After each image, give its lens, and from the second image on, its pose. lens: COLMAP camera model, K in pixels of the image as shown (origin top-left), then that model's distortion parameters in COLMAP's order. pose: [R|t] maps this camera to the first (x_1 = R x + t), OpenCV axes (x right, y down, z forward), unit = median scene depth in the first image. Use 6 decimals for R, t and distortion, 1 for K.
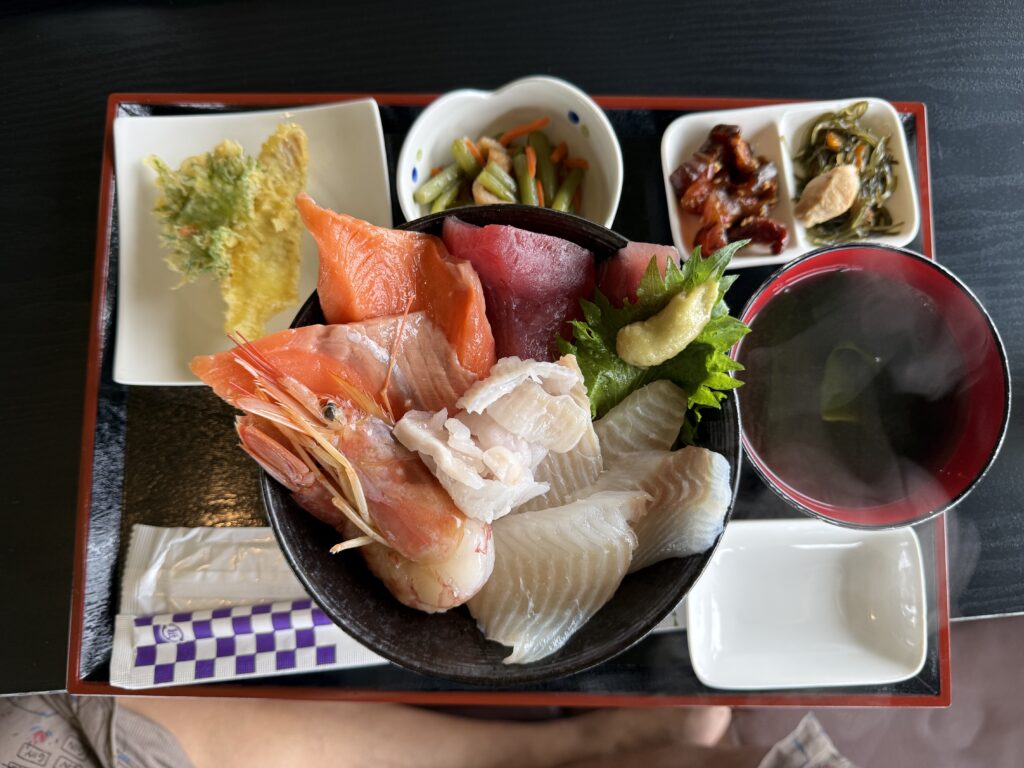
lens RADIAL K [[715.4, 0, 575.2], [0, 715.4, 382.4], [0, 0, 1]] dist [0.004448, -0.000339]
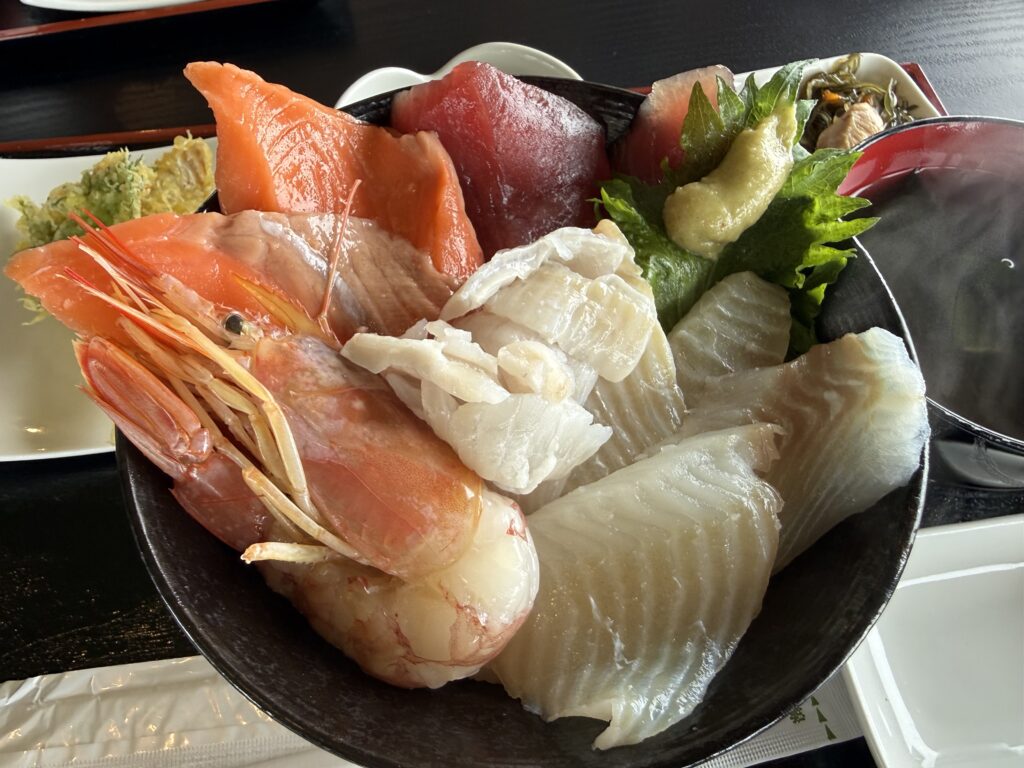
lens RADIAL K [[733.1, 0, 512.0], [0, 733.1, 384.0], [0, 0, 1]] dist [-0.054897, 0.070429]
pose [[0.988796, -0.146158, 0.030335, -0.130285], [0.147702, 0.928582, -0.340470, 0.306058], [0.021594, 0.341136, 0.939766, 0.420426]]
